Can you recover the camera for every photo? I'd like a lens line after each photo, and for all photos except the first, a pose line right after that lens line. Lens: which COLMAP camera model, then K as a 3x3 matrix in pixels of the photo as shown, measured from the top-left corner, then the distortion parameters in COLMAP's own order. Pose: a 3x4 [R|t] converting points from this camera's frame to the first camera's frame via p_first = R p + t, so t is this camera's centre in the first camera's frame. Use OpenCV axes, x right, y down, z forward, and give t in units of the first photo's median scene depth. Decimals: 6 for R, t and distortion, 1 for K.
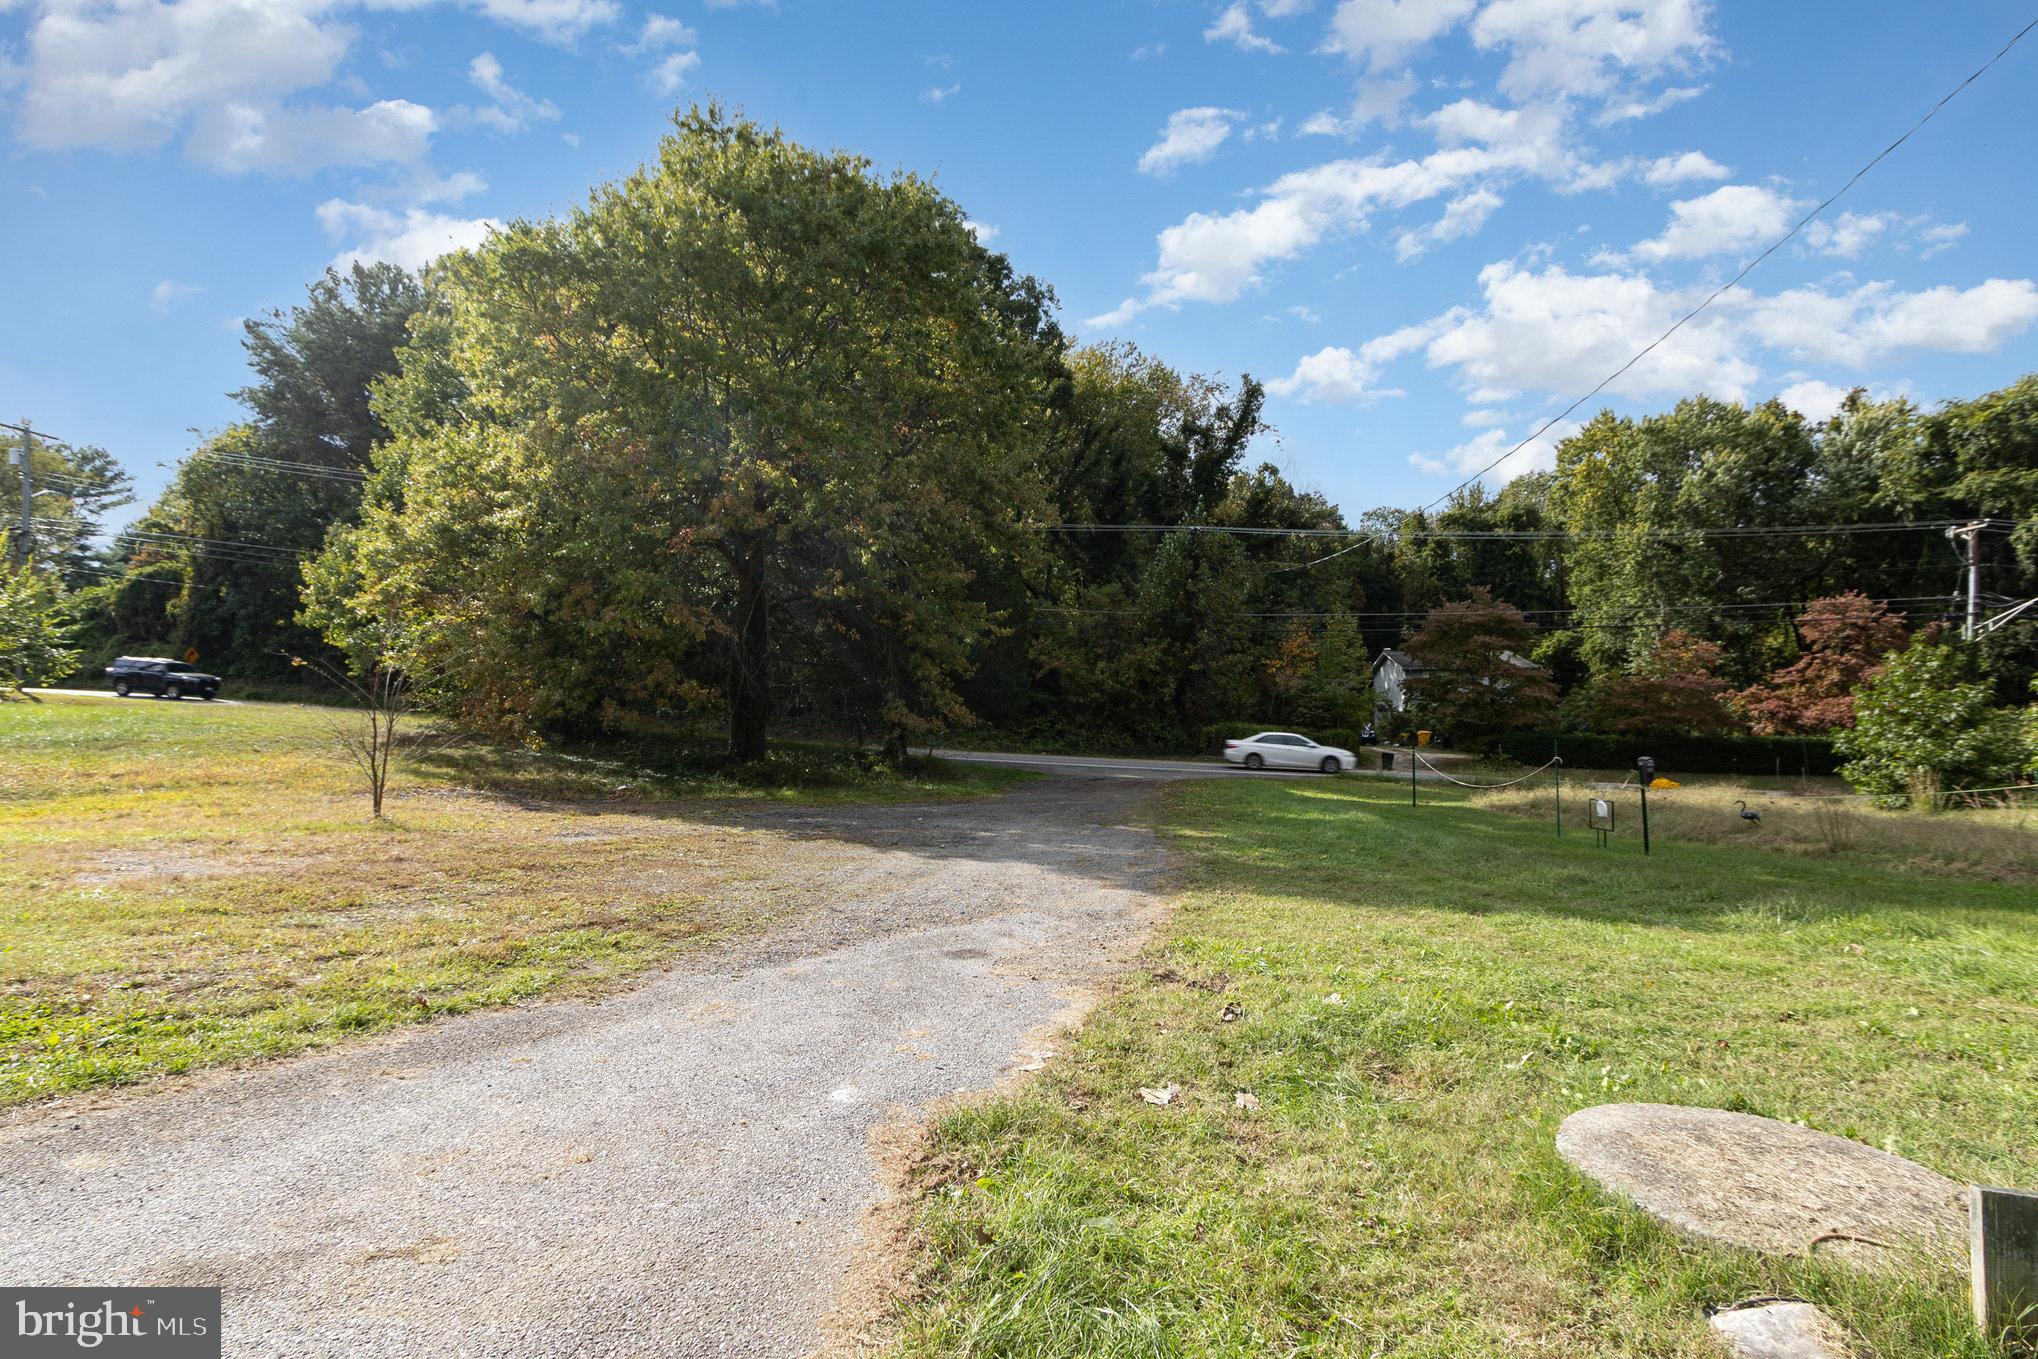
lens RADIAL K [[944.1, 0, 1005.9], [0, 944.1, 673.9], [0, 0, 1]] dist [-0.004023, 0.001189]
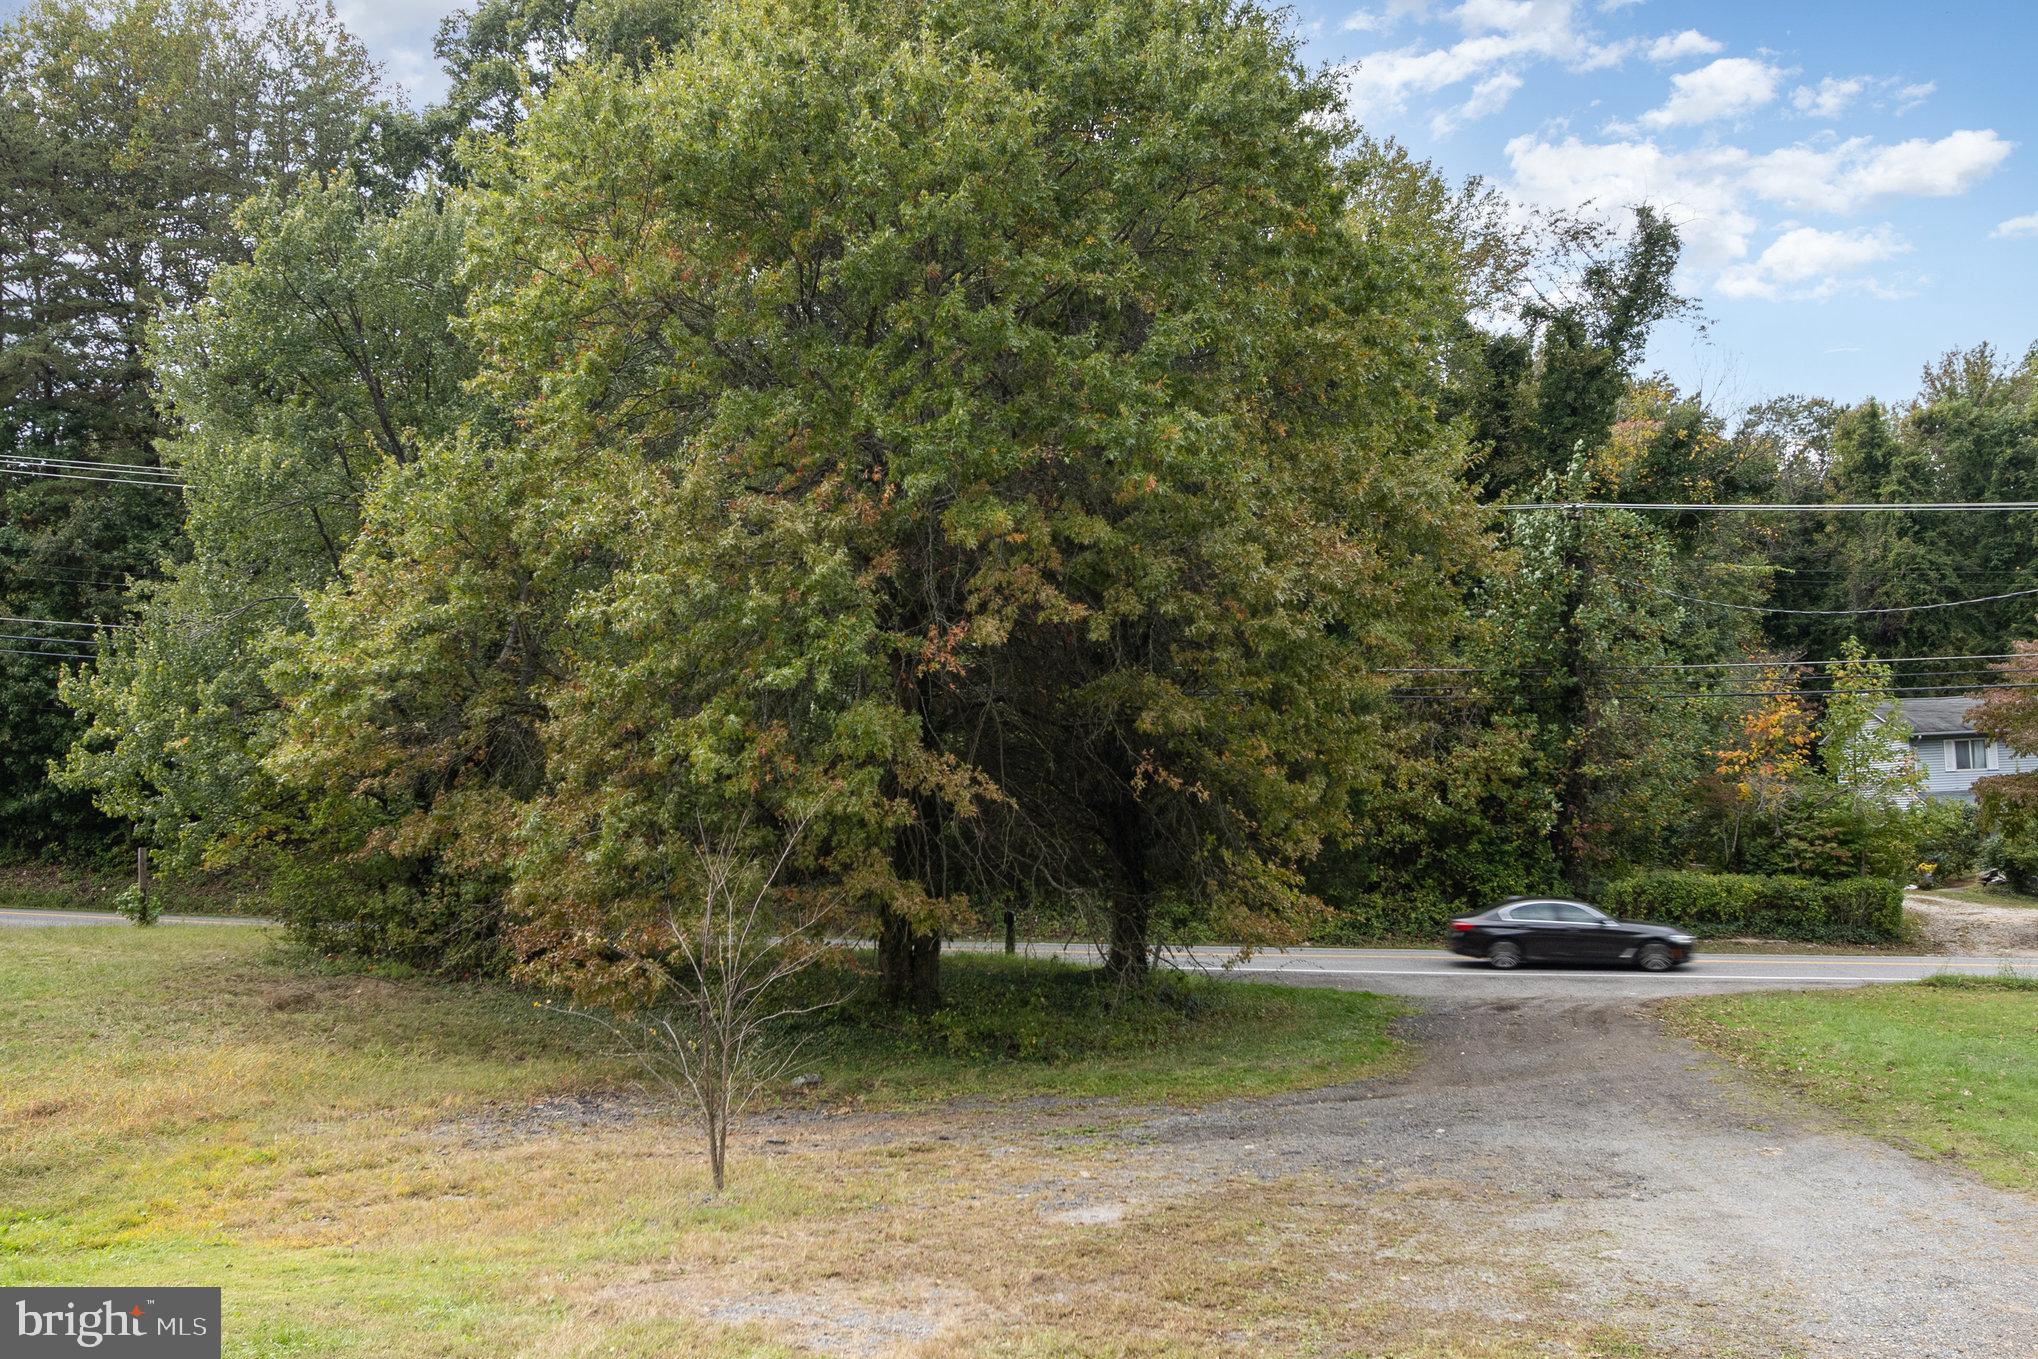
lens RADIAL K [[1988.6, 0, 1013.9], [0, 1988.6, 669.2], [0, 0, 1]] dist [0.003319, 0.000000]
pose [[0.998718, -0.032885, 0.038483, -0.148890], [0.034007, 0.999004, -0.028890, -0.038939], [-0.037495, 0.030161, 0.998842, -0.091717]]
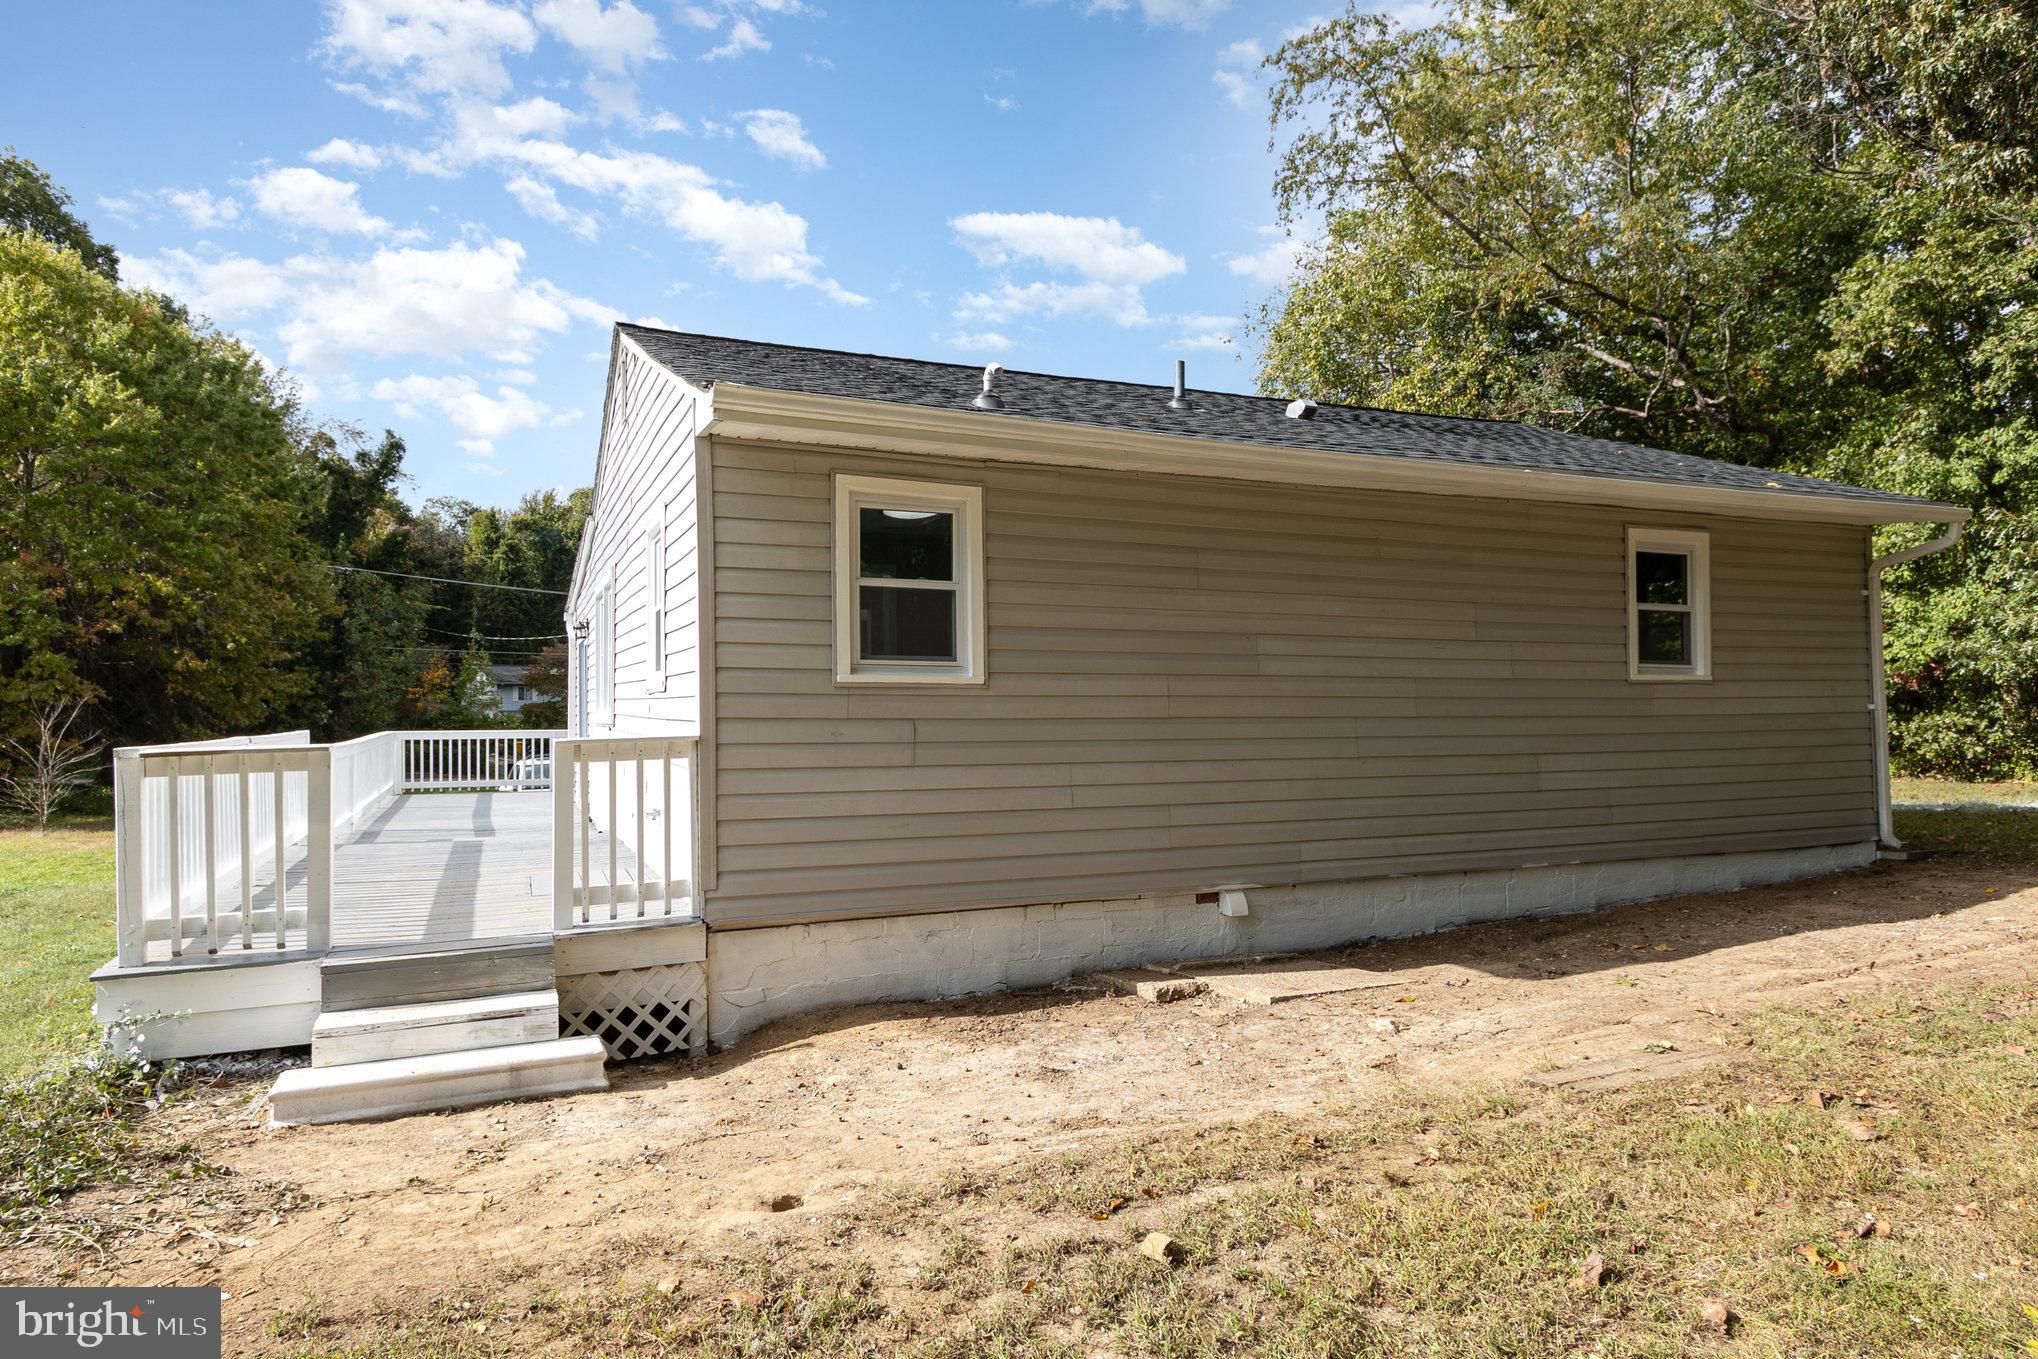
lens RADIAL K [[1181.8, 0, 1016.4], [0, 1181.8, 690.0], [0, 0, 1]] dist [-0.004251, 0.002511]
pose [[0.644390, 0.012243, 0.764599, -0.331445], [-0.034491, 0.999320, 0.013067, -0.053253], [-0.763919, -0.034792, 0.644373, -0.476855]]
